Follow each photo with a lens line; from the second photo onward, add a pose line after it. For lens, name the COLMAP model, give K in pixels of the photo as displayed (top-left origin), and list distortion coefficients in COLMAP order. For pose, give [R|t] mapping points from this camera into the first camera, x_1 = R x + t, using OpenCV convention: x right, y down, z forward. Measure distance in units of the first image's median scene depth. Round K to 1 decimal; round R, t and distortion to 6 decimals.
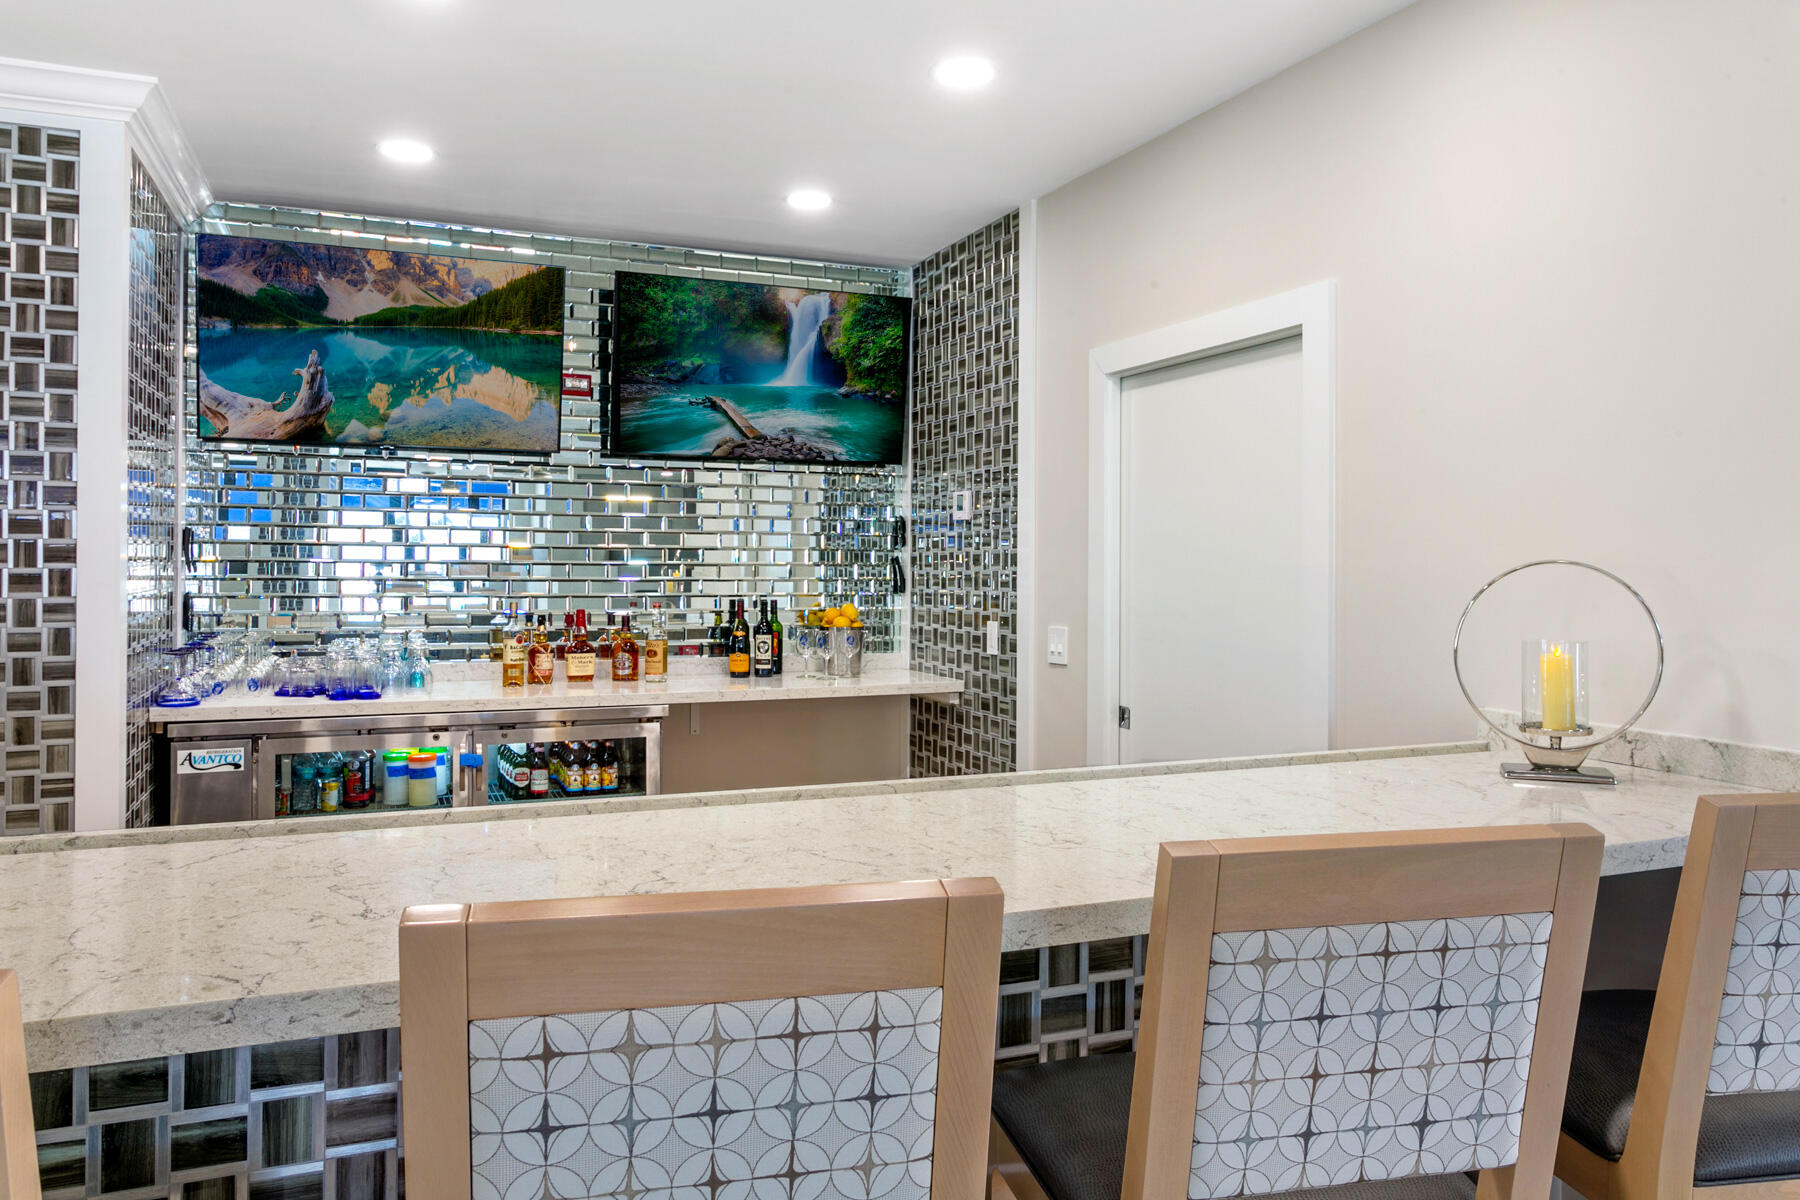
lens RADIAL K [[1282.2, 0, 908.9], [0, 1282.2, 562.2], [0, 0, 1]] dist [-0.005003, 0.002037]
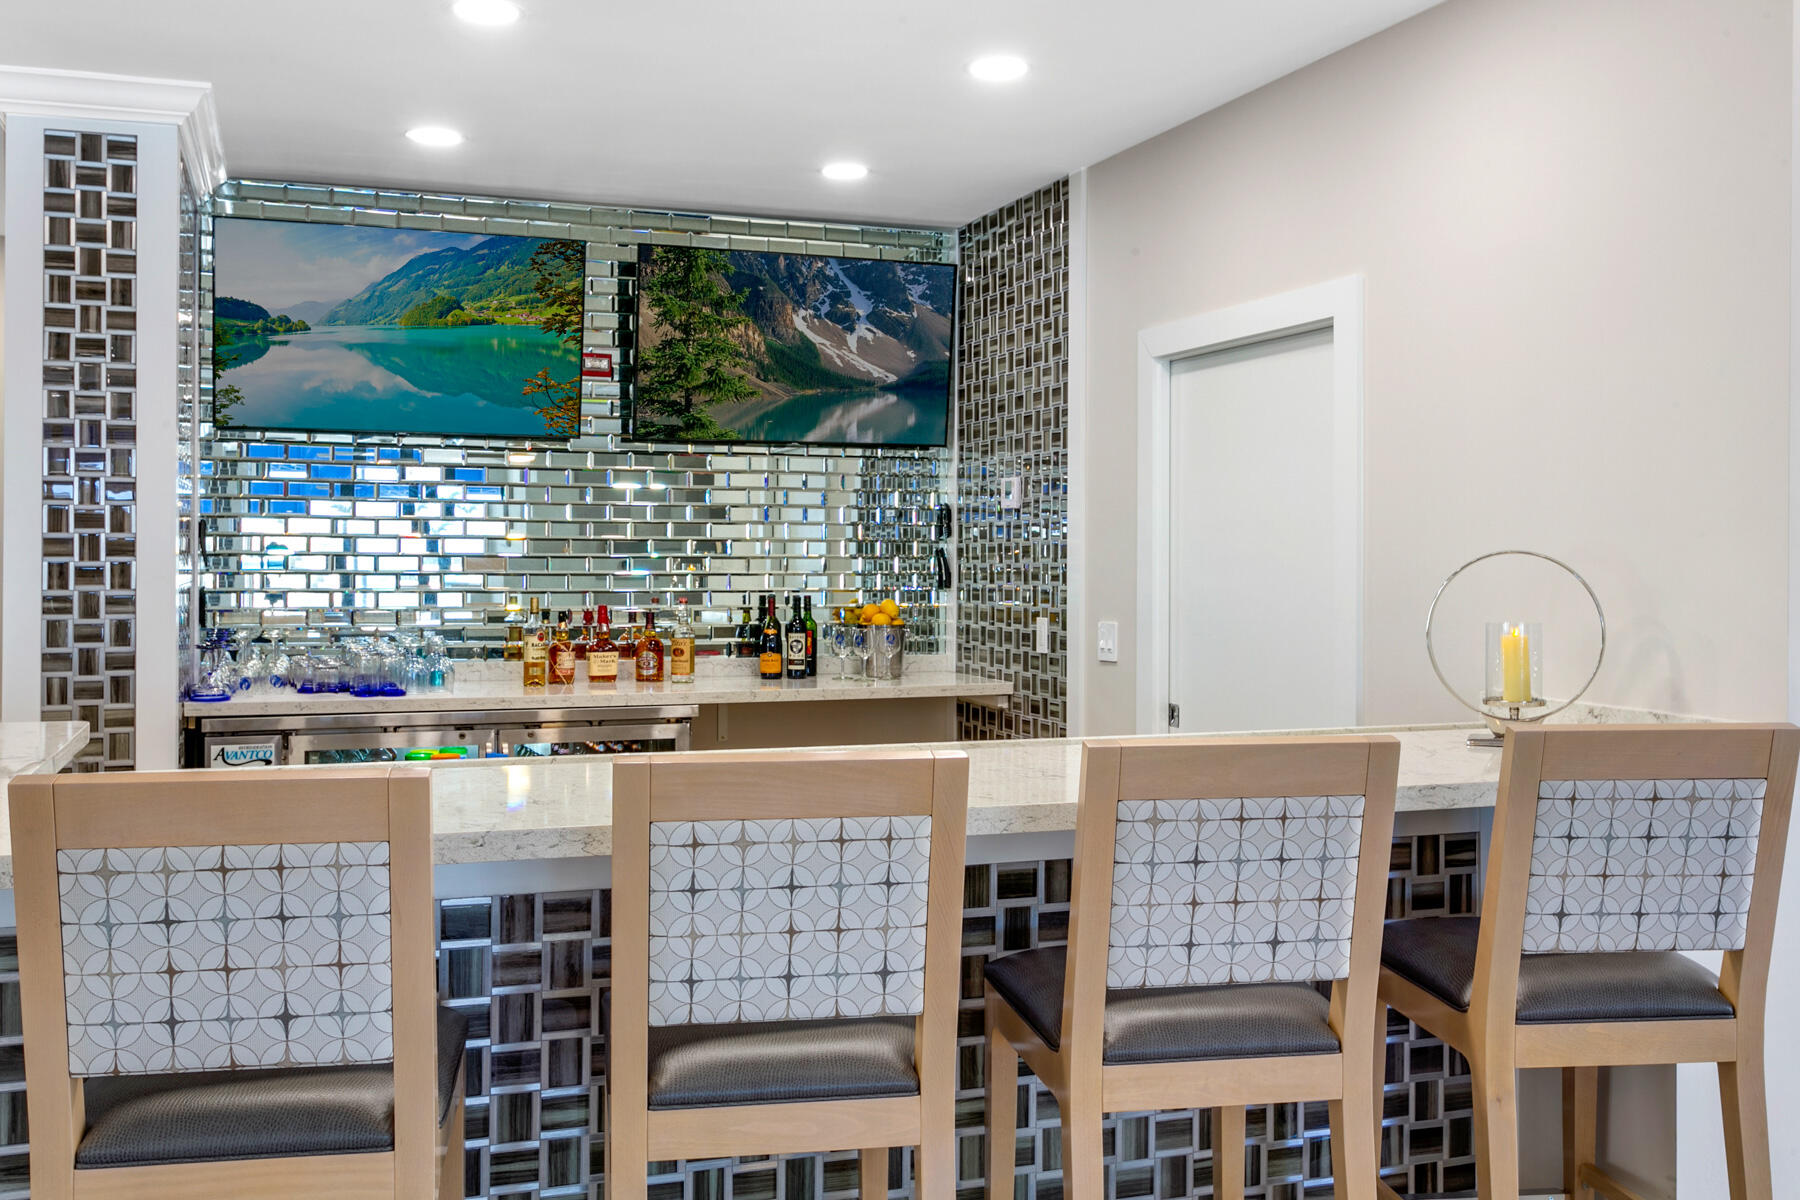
lens RADIAL K [[1661.1, 0, 901.2], [0, 1661.1, 598.3], [0, 0, 1]] dist [0.000418, 0.000000]
pose [[0.999058, -0.000892, -0.043388, 0.022425], [0.002018, 0.999662, 0.025918, 0.000840], [0.043350, -0.025981, 0.998722, -0.308171]]
